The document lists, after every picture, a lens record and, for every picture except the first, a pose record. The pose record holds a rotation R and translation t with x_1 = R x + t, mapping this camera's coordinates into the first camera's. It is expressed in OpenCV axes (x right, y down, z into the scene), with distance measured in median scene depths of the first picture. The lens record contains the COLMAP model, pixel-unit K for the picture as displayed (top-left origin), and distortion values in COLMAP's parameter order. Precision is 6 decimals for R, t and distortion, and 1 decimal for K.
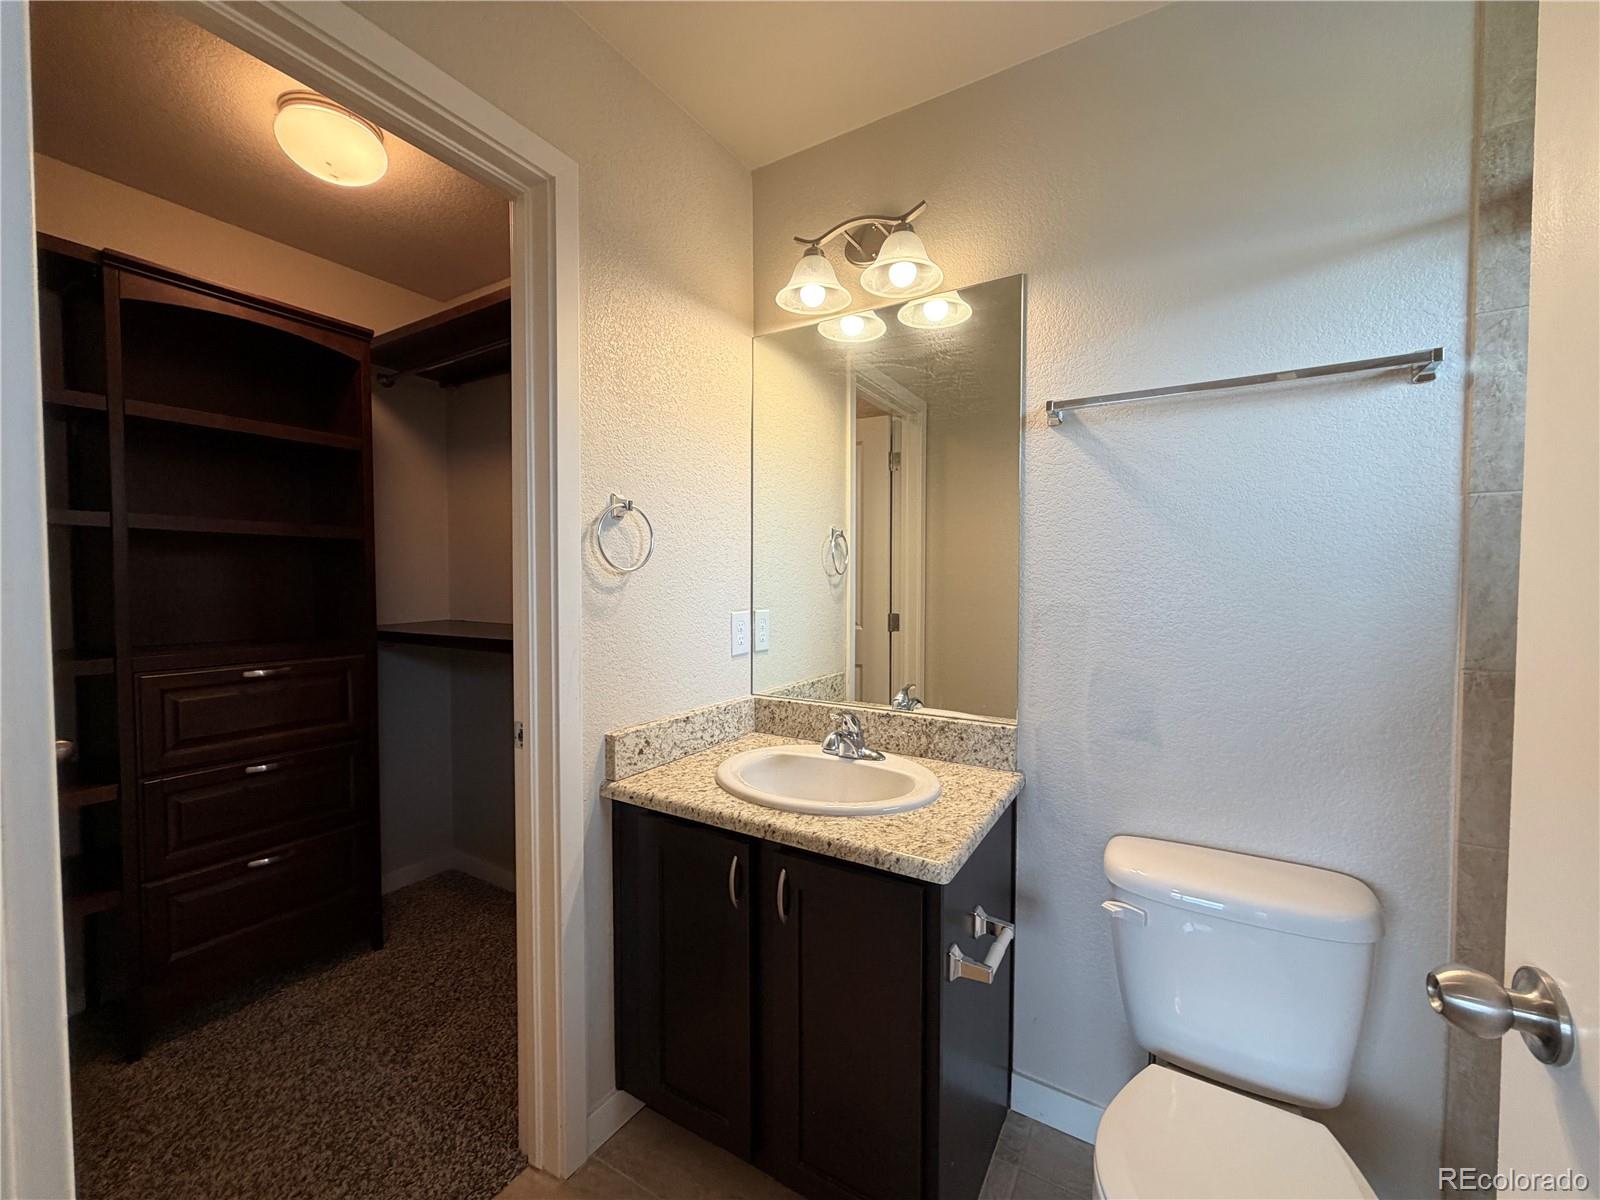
lens RADIAL K [[637.1, 0, 799.8], [0, 637.1, 595.9], [0, 0, 1]] dist [-0.001846, -0.000294]
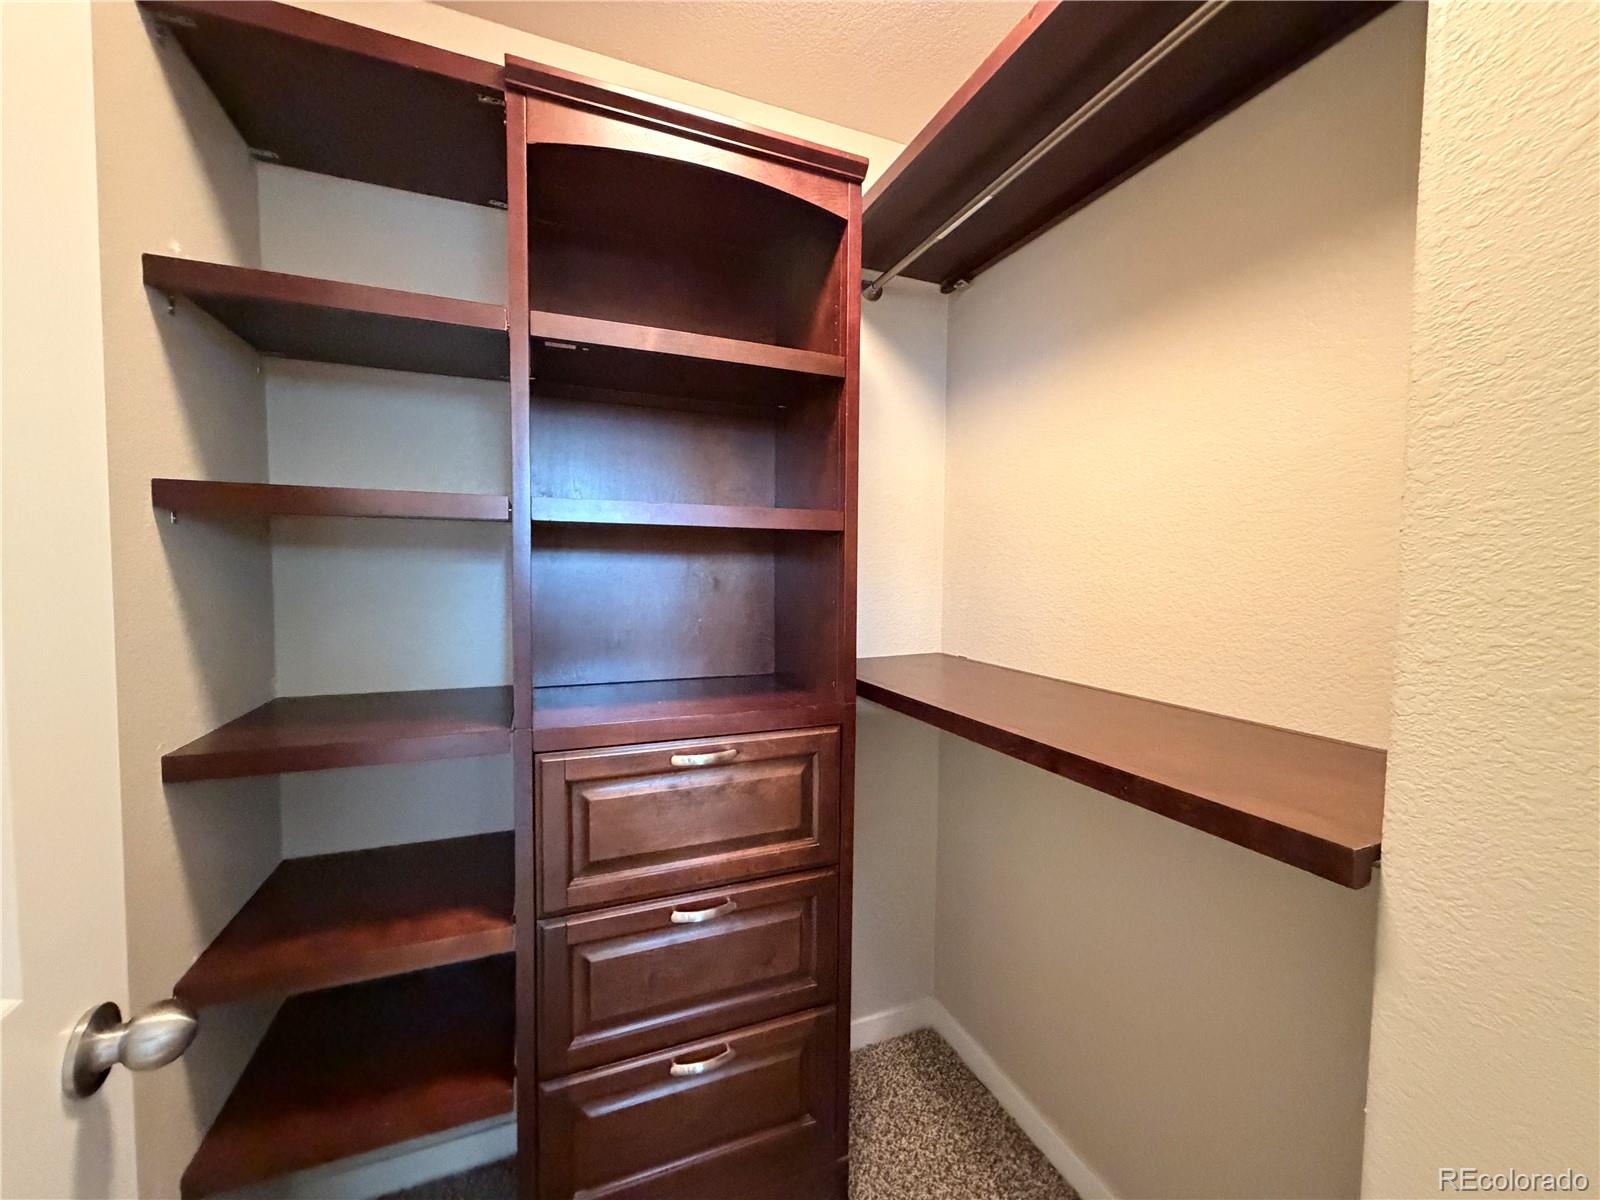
lens RADIAL K [[637.1, 0, 799.8], [0, 637.1, 595.9], [0, 0, 1]] dist [-0.001846, -0.000294]
pose [[0.803303, 0.037167, -0.594409, -0.430239], [-0.027289, 0.999300, 0.025604, -0.050229], [0.594945, -0.004347, 0.803755, 0.593991]]
